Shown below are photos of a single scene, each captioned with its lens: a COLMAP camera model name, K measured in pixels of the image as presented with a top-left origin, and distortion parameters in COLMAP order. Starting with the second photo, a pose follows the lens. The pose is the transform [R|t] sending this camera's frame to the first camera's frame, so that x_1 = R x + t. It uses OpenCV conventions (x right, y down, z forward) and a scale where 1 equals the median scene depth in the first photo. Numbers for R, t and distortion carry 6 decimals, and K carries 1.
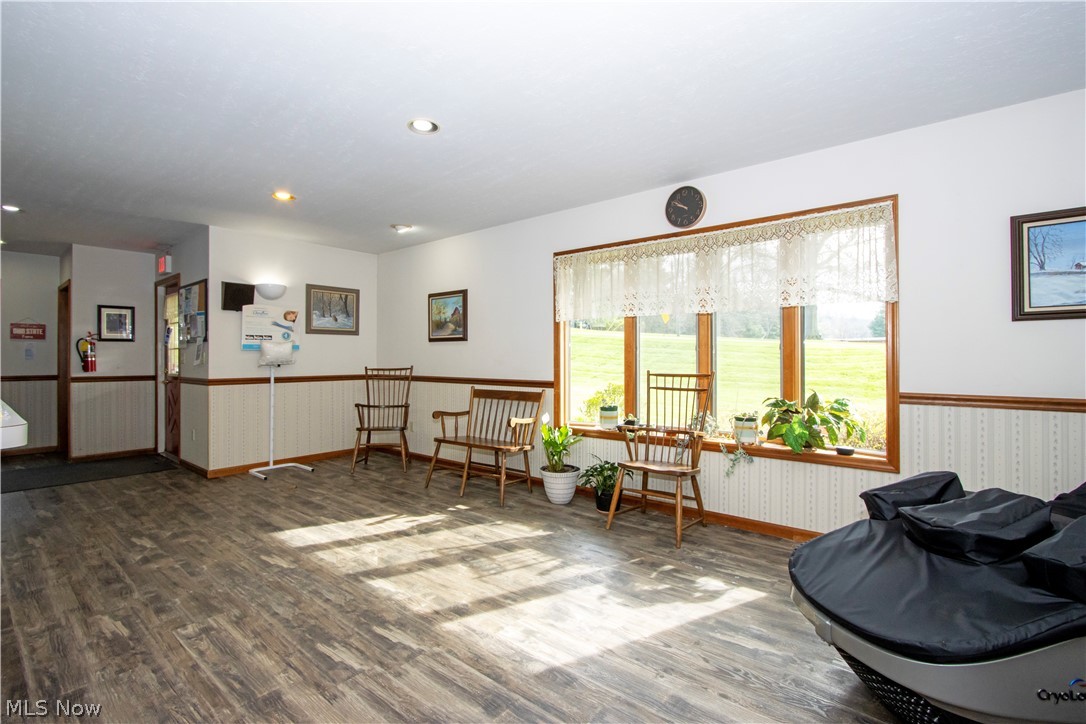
lens RADIAL K [[500.2, 0, 539.9], [0, 500.2, 354.0], [0, 0, 1]] dist [-0.023300, 0.004701]
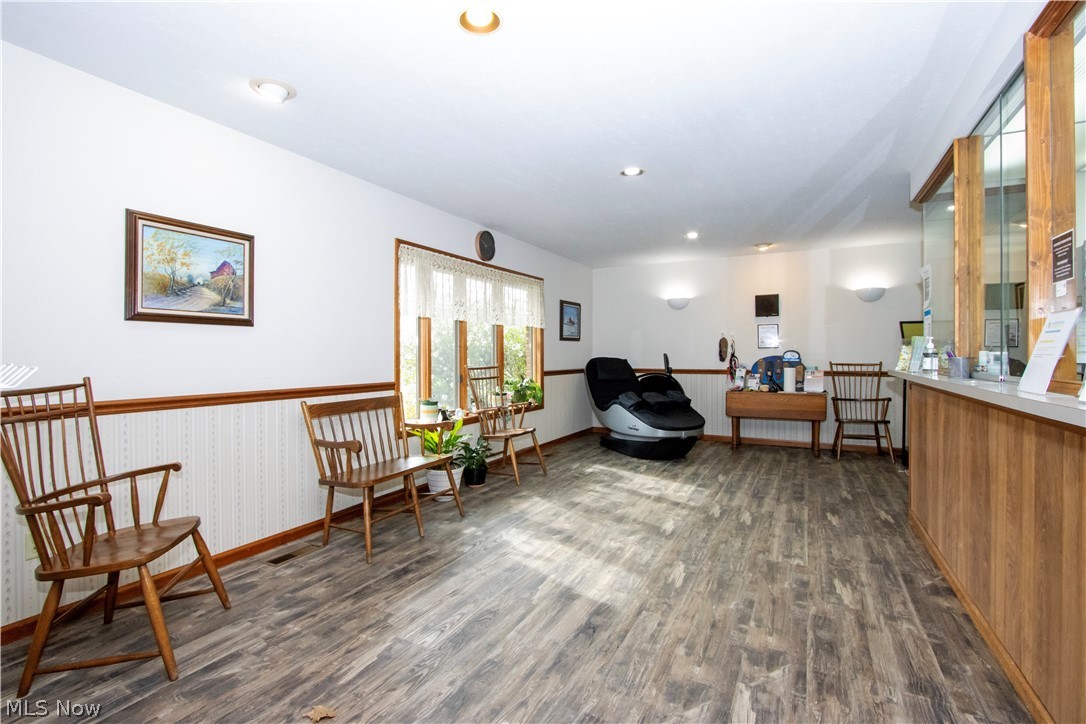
lens RADIAL K [[500.2, 0, 539.9], [0, 500.2, 354.0], [0, 0, 1]] dist [-0.023300, 0.004701]
pose [[-0.201978, 0.003069, 0.979385, -1.411348], [-0.001833, 0.999992, -0.003512, 0.011558], [-0.979388, -0.002504, -0.201971, 1.464895]]
